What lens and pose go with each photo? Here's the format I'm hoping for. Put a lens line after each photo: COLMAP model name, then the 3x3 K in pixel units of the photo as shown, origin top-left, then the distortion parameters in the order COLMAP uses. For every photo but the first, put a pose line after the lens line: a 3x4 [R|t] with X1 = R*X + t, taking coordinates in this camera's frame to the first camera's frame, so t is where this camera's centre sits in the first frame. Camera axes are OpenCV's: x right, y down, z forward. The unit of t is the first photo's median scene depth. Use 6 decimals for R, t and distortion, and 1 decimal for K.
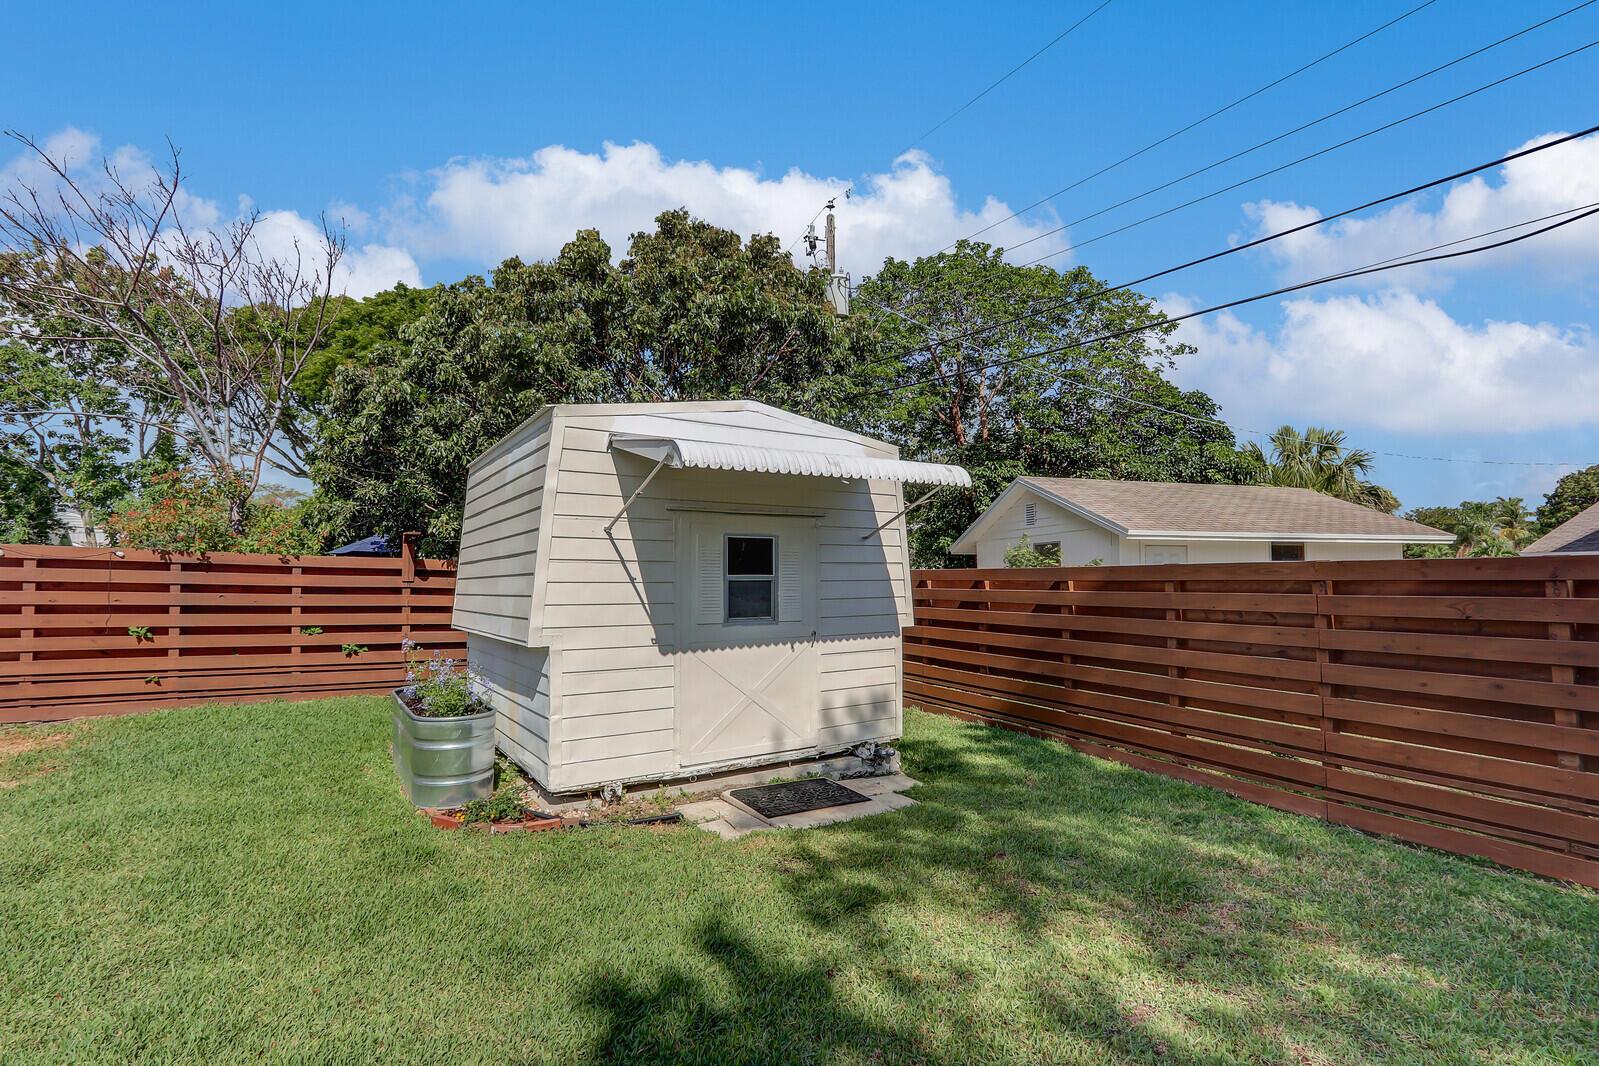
lens RADIAL K [[710.5, 0, 797.1], [0, 710.5, 551.9], [0, 0, 1]] dist [-0.014664, 0.000010]
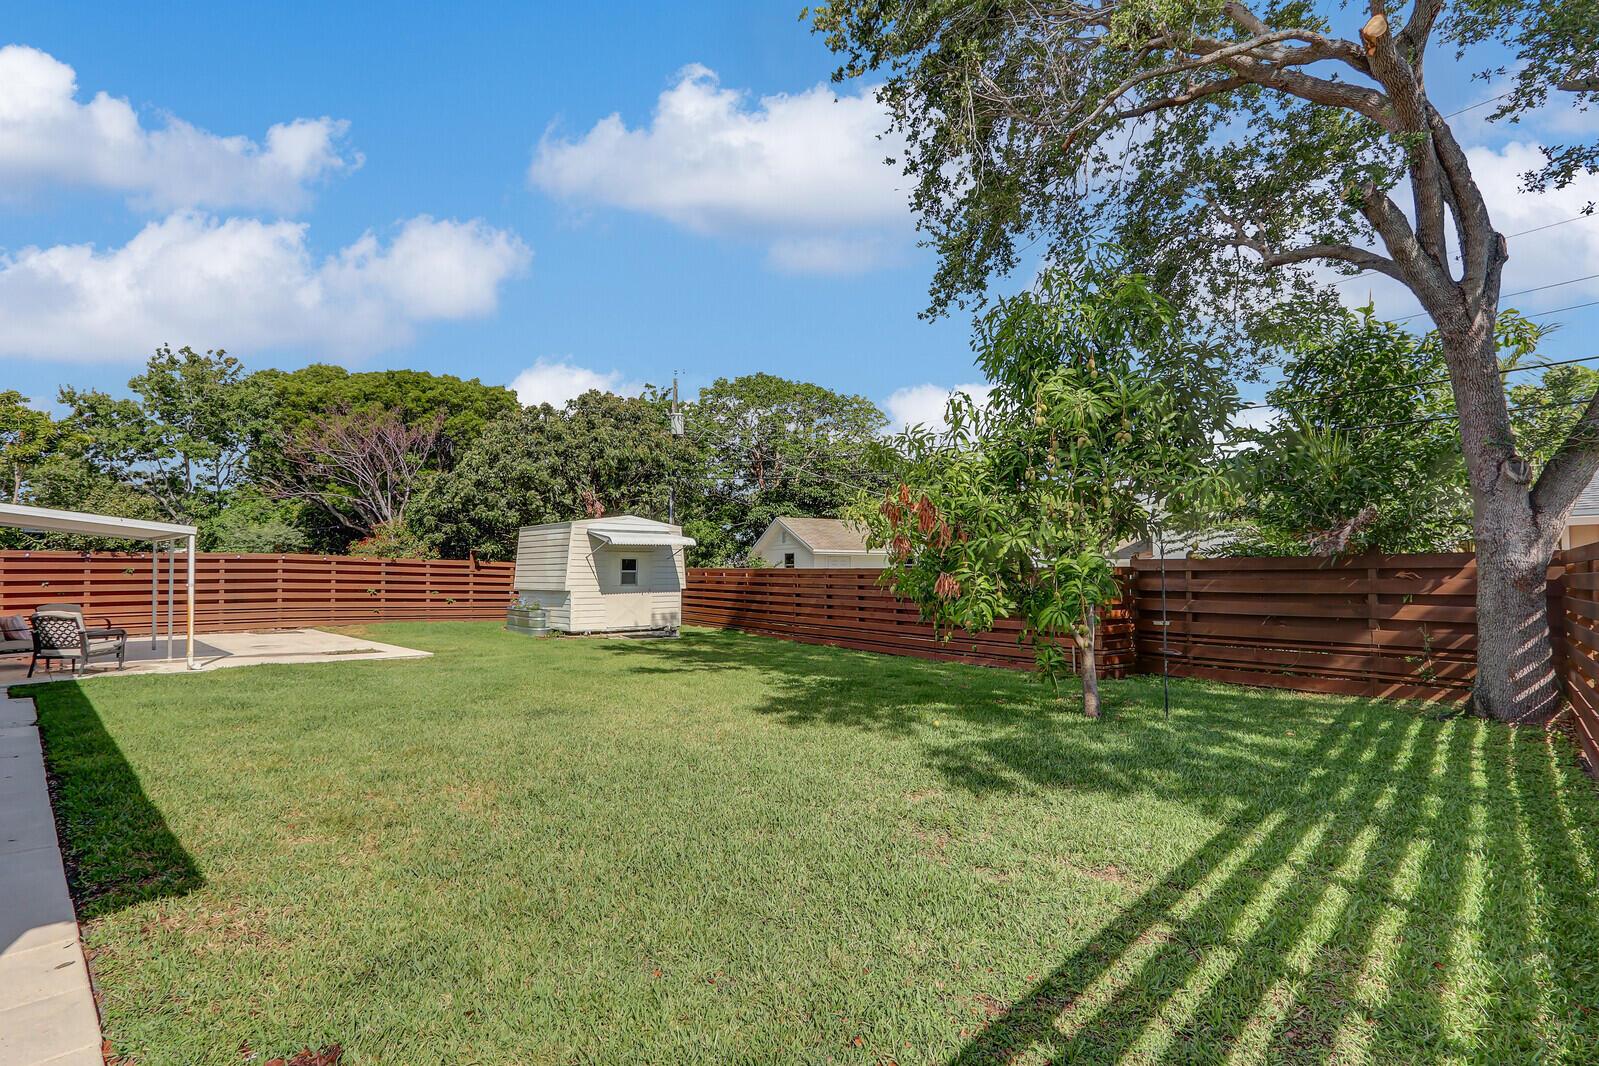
lens RADIAL K [[710.5, 0, 797.1], [0, 710.5, 551.9], [0, 0, 1]] dist [-0.014664, 0.000010]
pose [[0.985914, 0.014077, 0.166658, 0.127337], [-0.016128, 0.999810, 0.010959, -0.085874], [-0.166472, -0.013493, 0.985954, -1.957601]]
